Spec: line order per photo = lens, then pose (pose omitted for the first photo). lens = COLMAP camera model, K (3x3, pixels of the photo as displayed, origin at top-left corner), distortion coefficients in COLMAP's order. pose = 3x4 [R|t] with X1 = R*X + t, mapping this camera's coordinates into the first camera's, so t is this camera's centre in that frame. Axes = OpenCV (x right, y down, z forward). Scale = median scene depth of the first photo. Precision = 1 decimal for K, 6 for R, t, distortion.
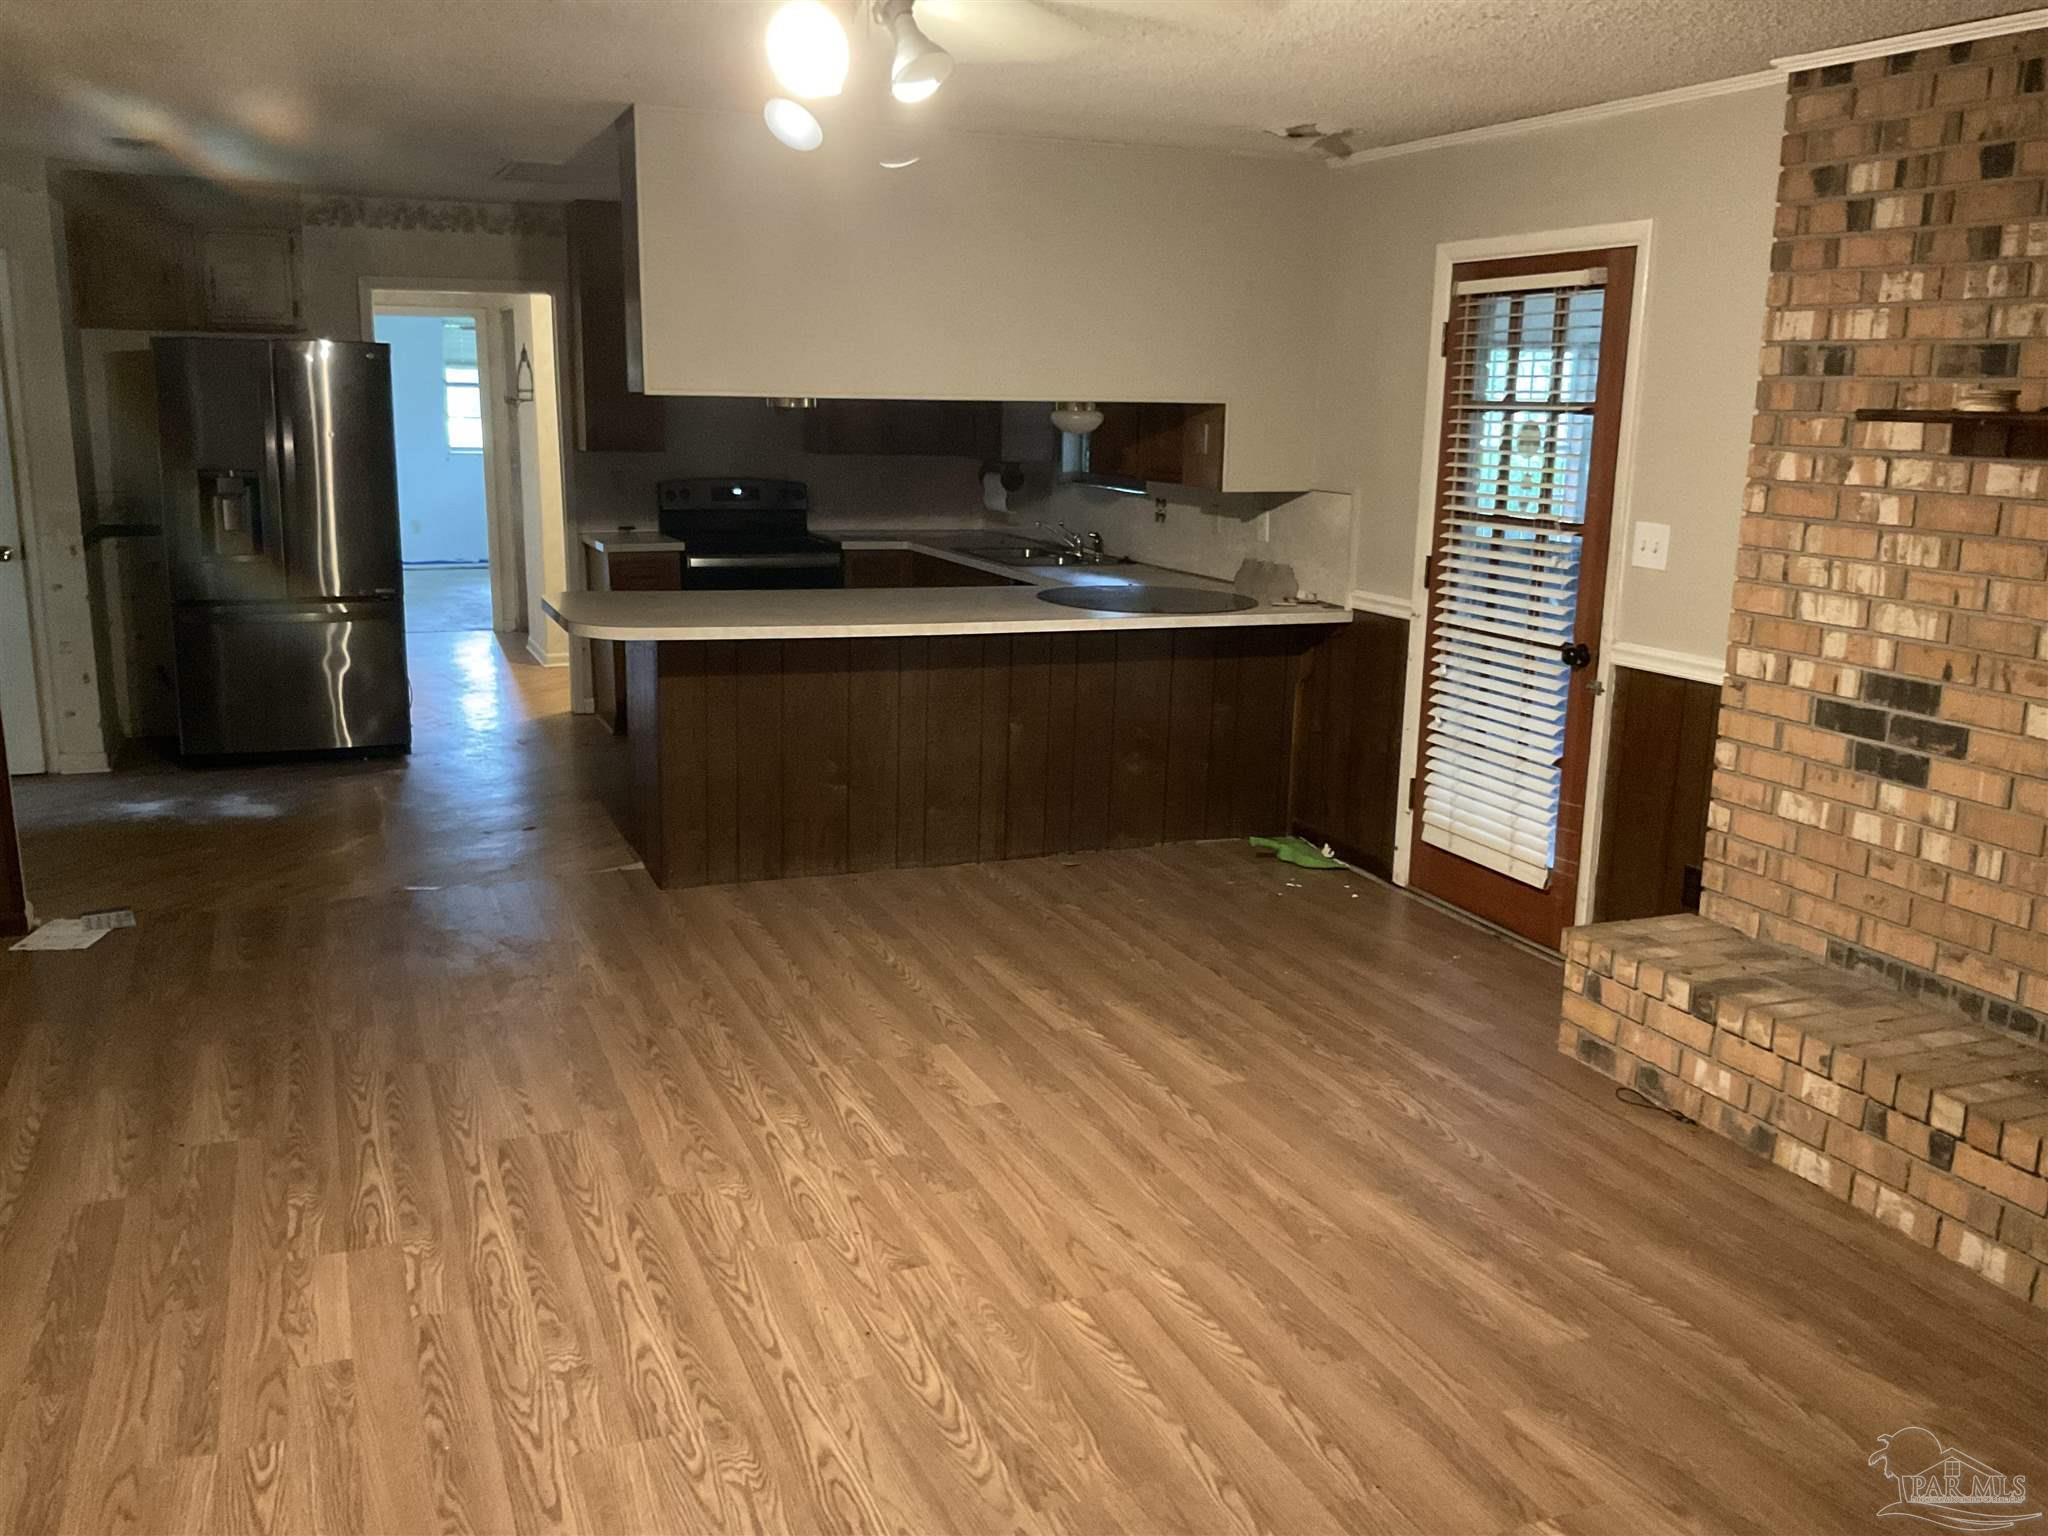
lens RADIAL K [[1693.0, 0, 990.4], [0, 1693.0, 708.6], [0, 0, 1]] dist [0.074839, -0.136602]
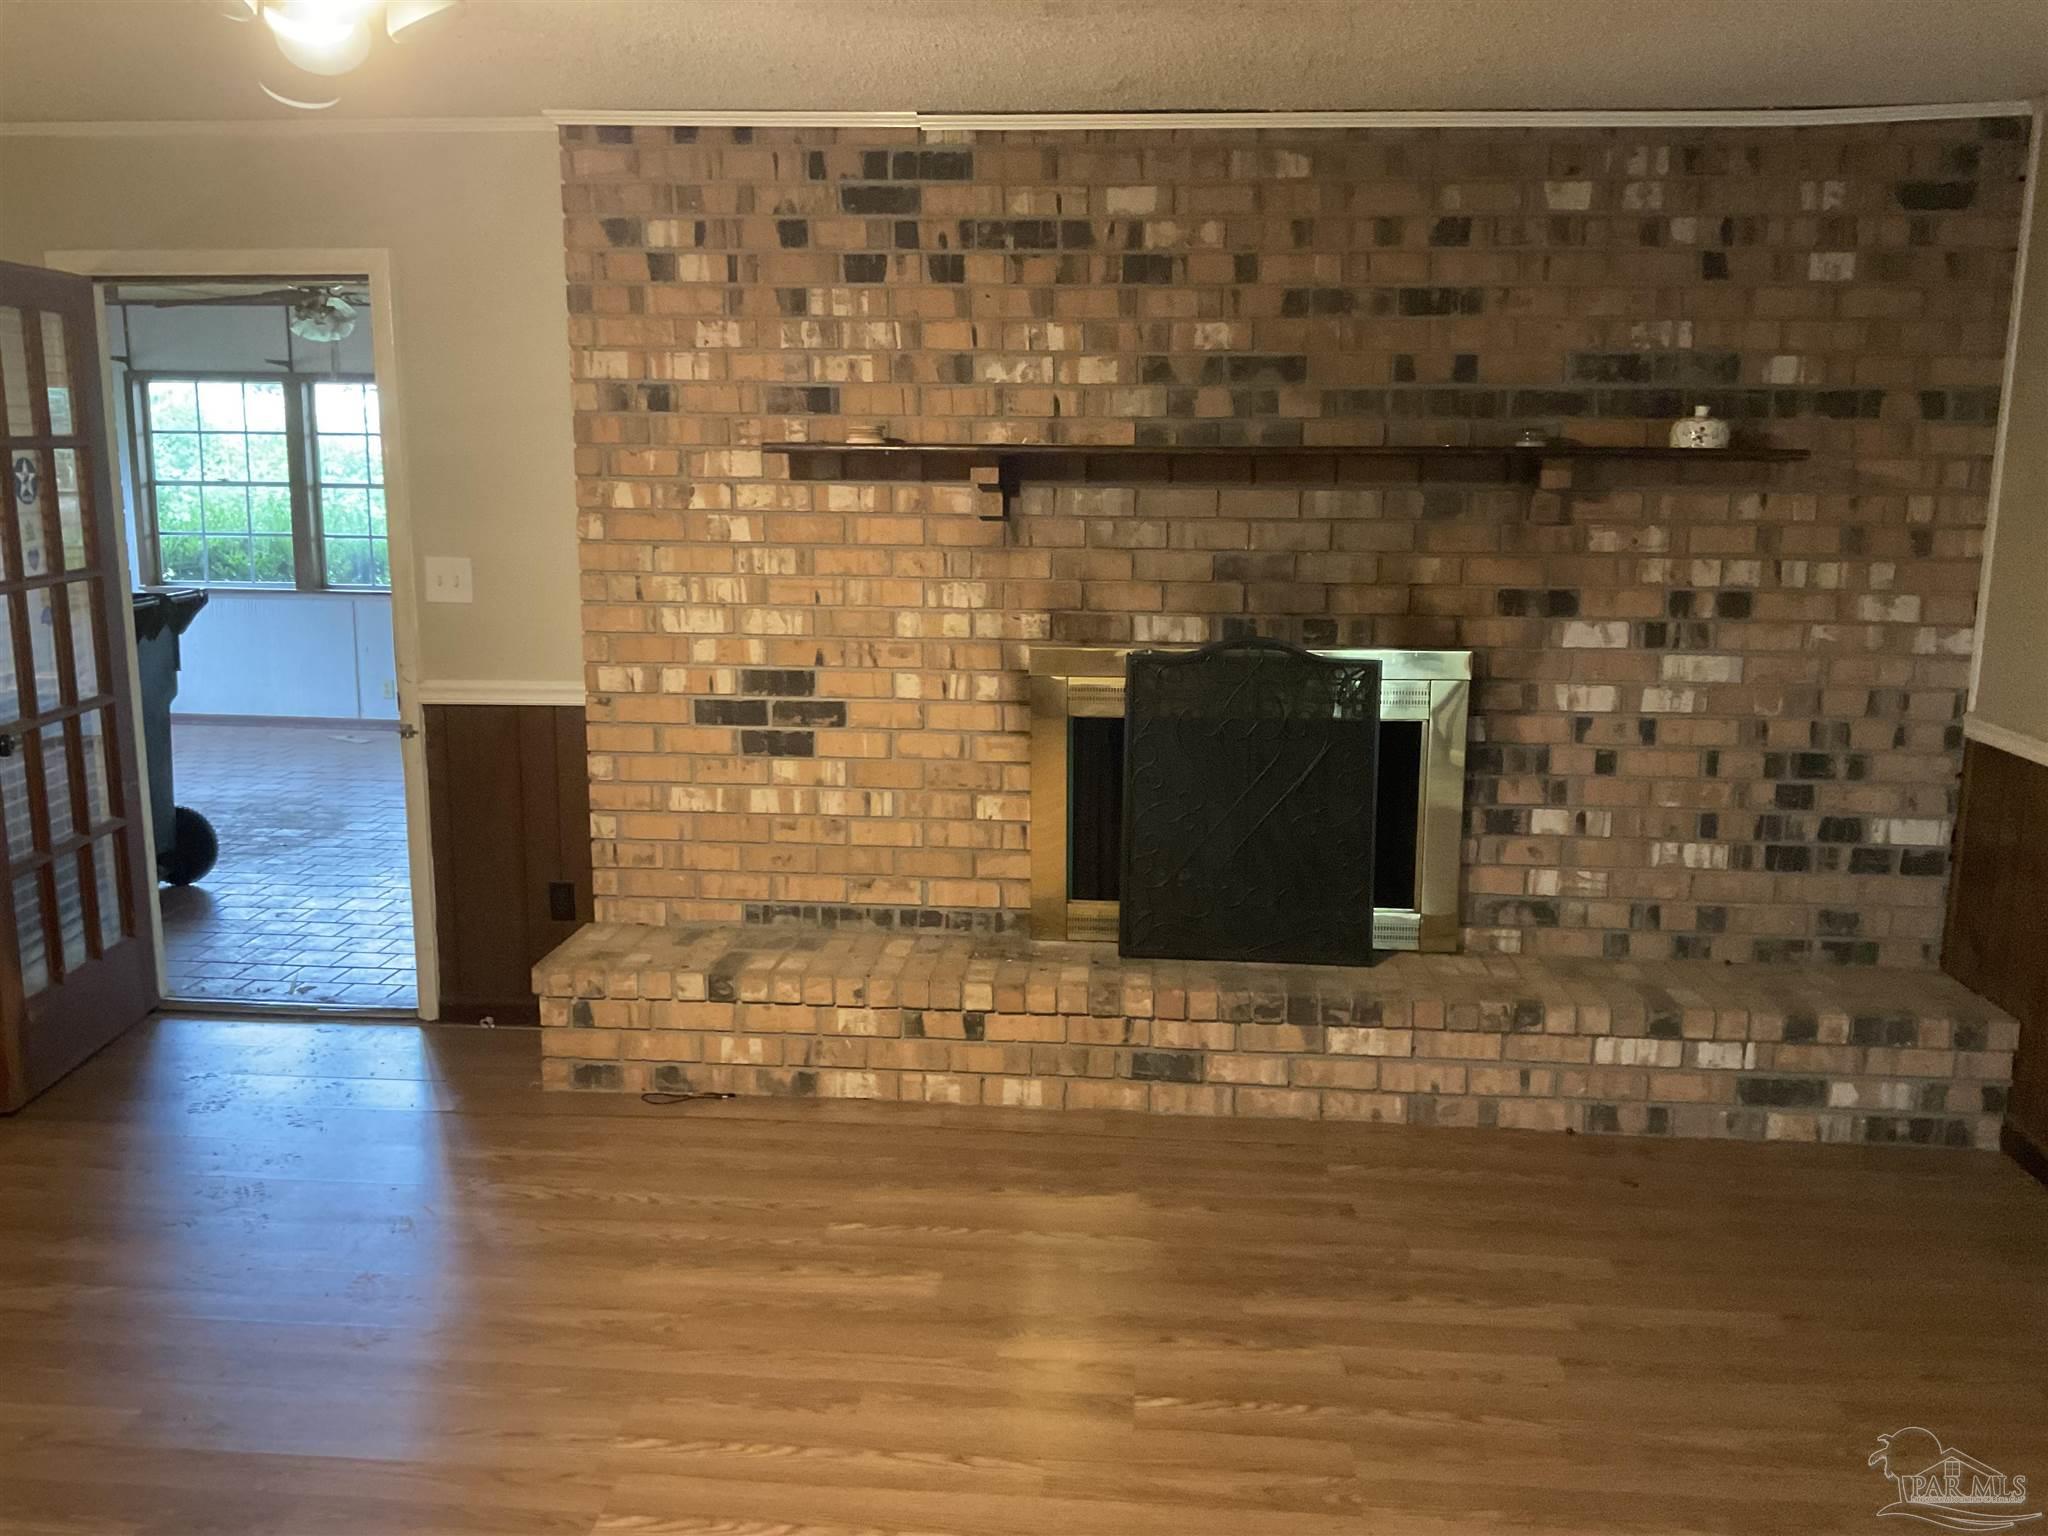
lens RADIAL K [[1693.0, 0, 984.7], [0, 1693.0, 738.6], [0, 0, 1]] dist [0.074839, -0.136602]
pose [[0.441569, -0.164822, 0.881958, -0.440190], [0.163519, 0.981303, 0.101519, -0.065770], [-0.882201, 0.099390, 0.460264, 0.336004]]
